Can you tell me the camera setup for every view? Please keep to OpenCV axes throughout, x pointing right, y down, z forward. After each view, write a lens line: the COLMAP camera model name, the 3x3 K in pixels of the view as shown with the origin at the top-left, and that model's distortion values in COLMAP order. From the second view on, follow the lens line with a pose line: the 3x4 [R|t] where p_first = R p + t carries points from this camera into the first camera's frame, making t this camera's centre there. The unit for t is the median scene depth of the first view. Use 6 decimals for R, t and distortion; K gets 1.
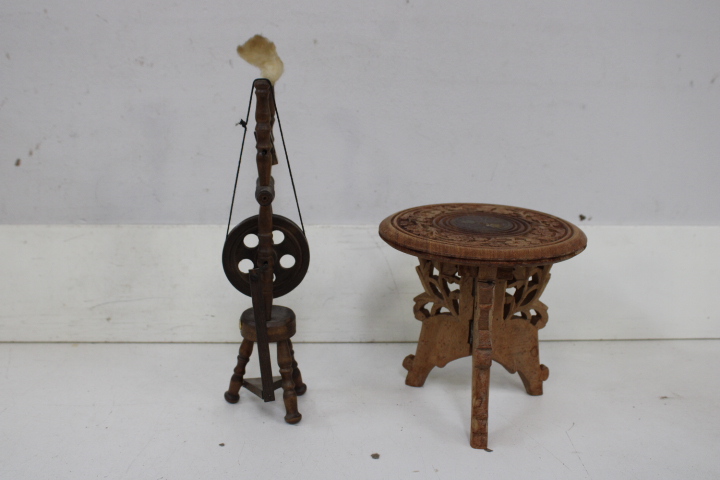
lens RADIAL K [[752.4, 0, 353.9], [0, 752.4, 233.7], [0, 0, 1]] dist [-0.085506, 0.000000]
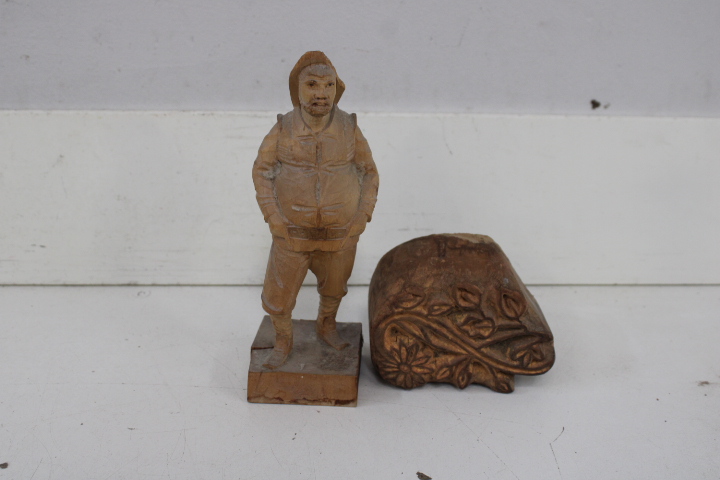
lens RADIAL K [[829.6, 0, 373.6], [0, 829.6, 235.2], [0, 0, 1]] dist [-0.069821, 0.000000]
pose [[0.999714, 0.006901, 0.022900, 0.093534], [-0.010001, 0.990363, 0.138136, -0.005377], [-0.021726, -0.138326, 0.990148, 0.263036]]
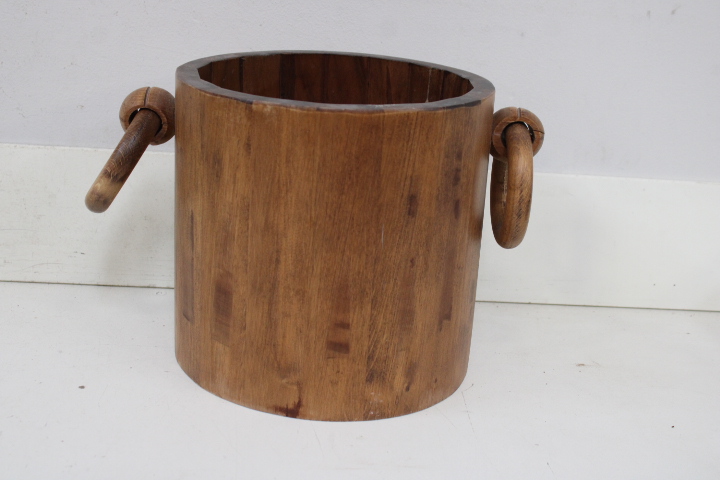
lens RADIAL K [[1036.1, 0, 366.5], [0, 1036.1, 238.8], [0, 0, 1]] dist [-0.027442, 0.000000]
pose [[0.996905, 0.048269, 0.062047, 0.063169], [-0.051632, 0.997217, 0.053777, 0.012064], [-0.059279, -0.056814, 0.996623, -0.206385]]
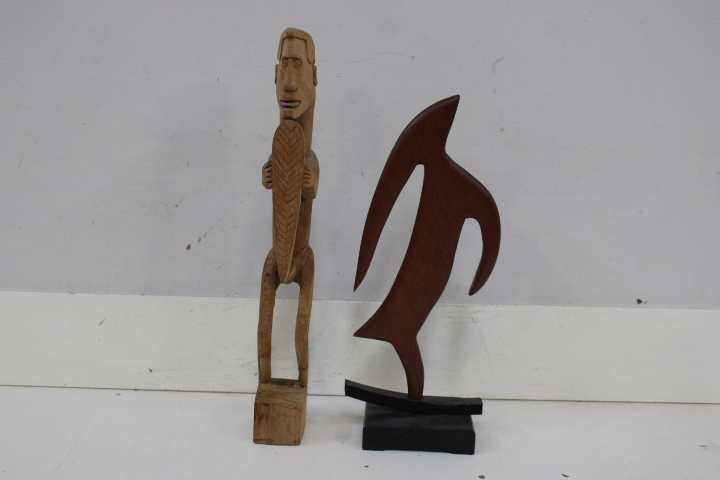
lens RADIAL K [[829.6, 0, 358.2], [0, 829.6, 246.4], [0, 0, 1]] dist [-0.069821, 0.000000]
pose [[0.998887, 0.022218, -0.041595, -0.105799], [-0.025157, 0.997121, -0.071528, -0.003768], [0.039886, 0.072495, 0.996571, -0.387090]]
